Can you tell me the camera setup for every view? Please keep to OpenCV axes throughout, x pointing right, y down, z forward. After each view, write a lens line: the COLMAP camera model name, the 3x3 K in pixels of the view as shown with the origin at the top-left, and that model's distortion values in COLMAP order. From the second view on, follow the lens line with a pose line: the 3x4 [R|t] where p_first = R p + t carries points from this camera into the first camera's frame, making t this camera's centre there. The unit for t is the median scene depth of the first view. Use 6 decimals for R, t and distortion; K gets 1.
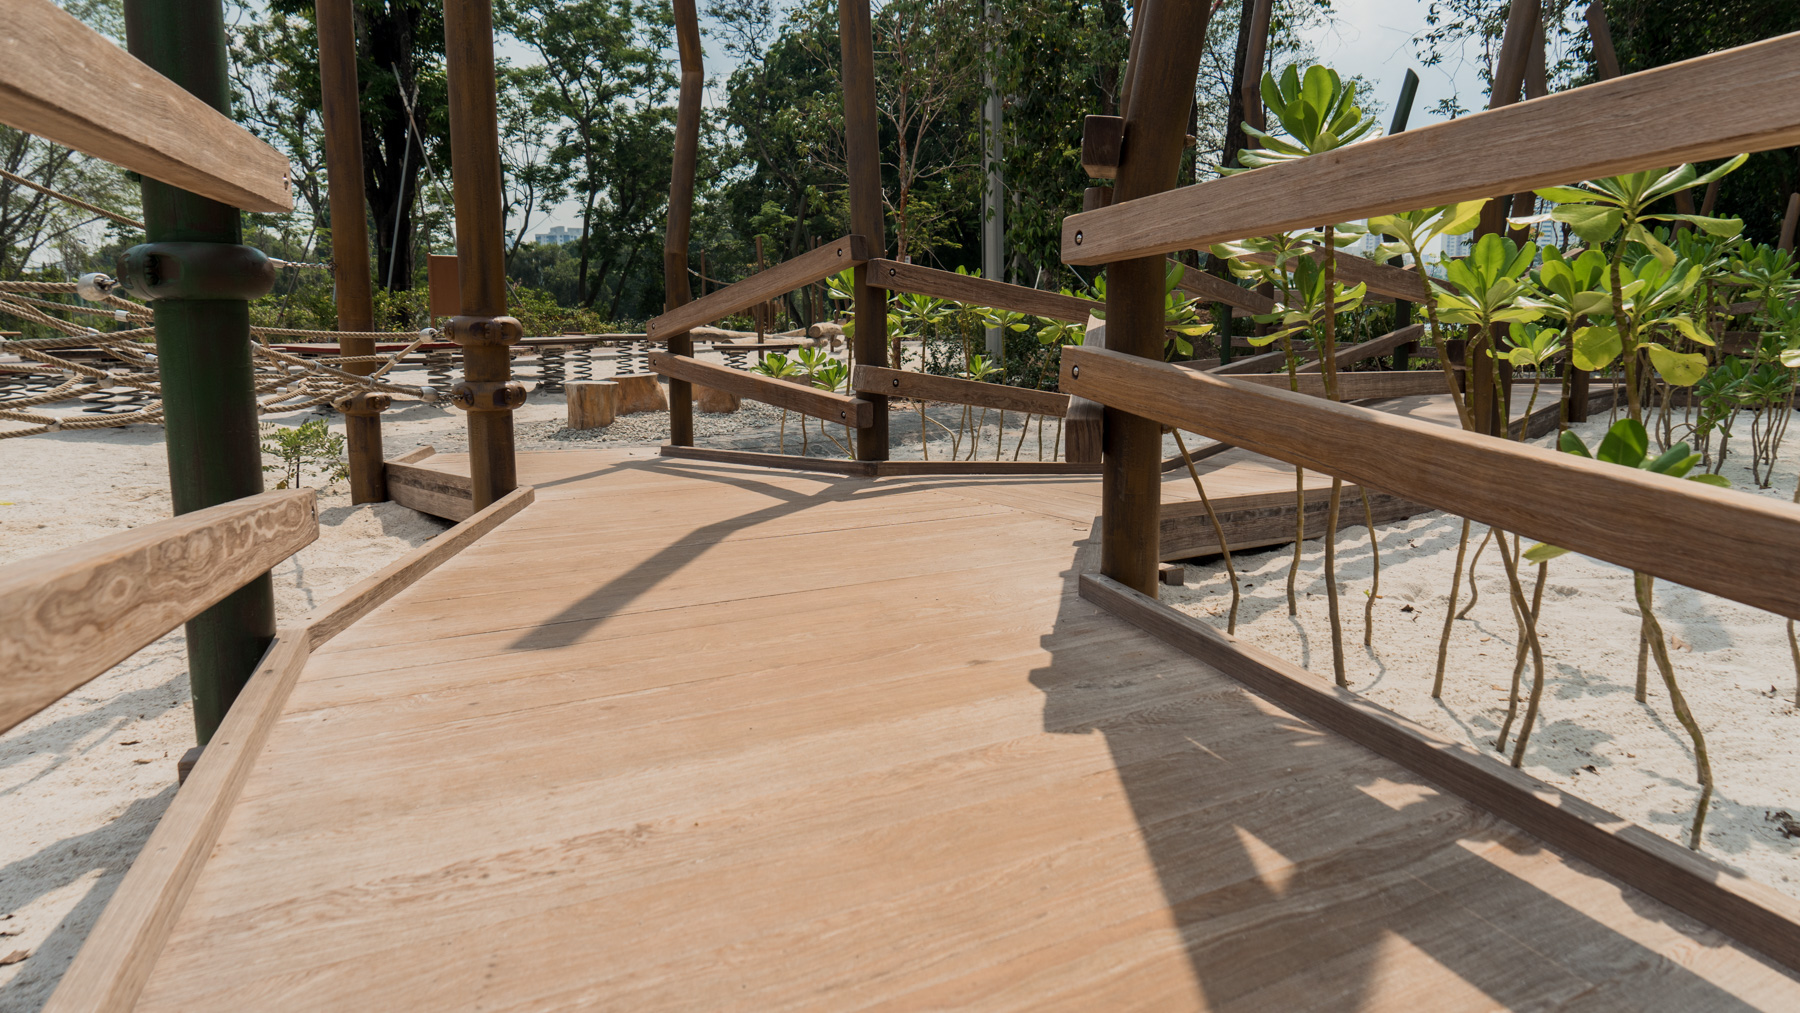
lens RADIAL K [[1295.2, 0, 900.0], [0, 1295.2, 506.5], [0, 0, 1]] dist [-0.000291, -0.002412]
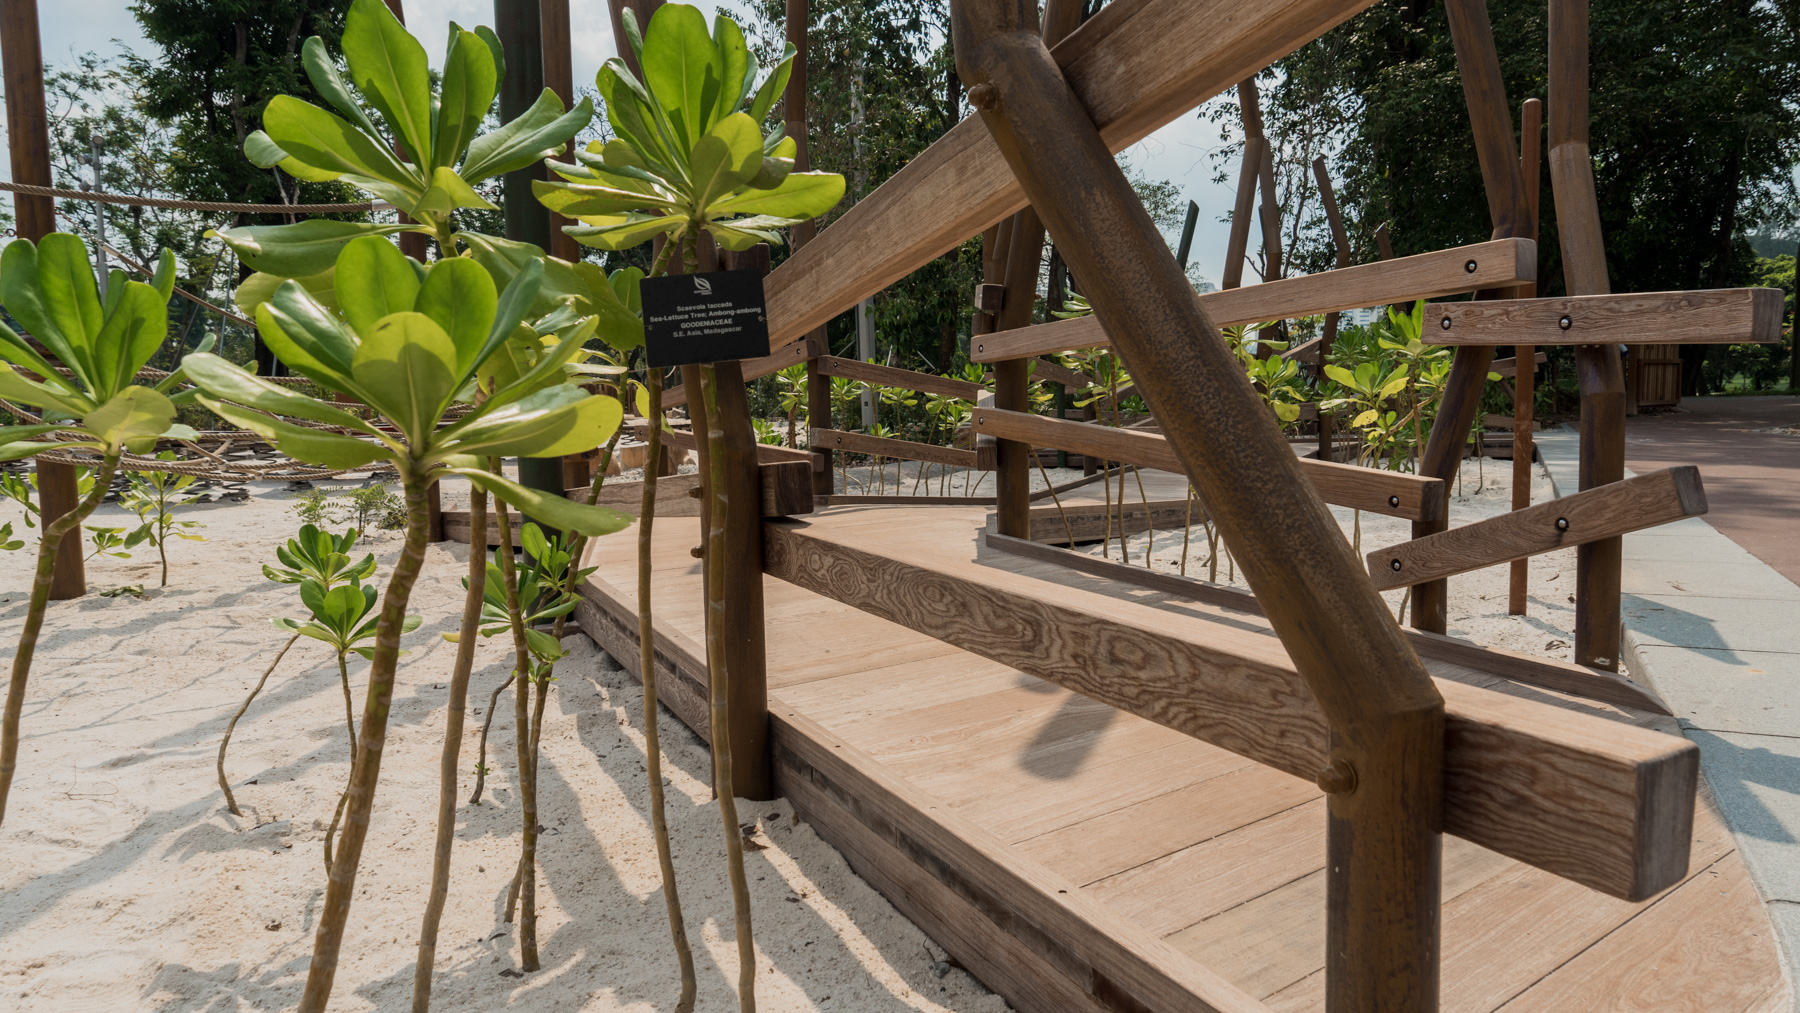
lens RADIAL K [[1295.2, 0, 900.0], [0, 1295.2, 506.5], [0, 0, 1]] dist [-0.000291, -0.002412]
pose [[0.992534, -0.026067, 0.119151, -0.084640], [0.033489, 0.997593, -0.060724, 0.052439], [-0.117281, 0.064261, 0.991017, -0.335280]]
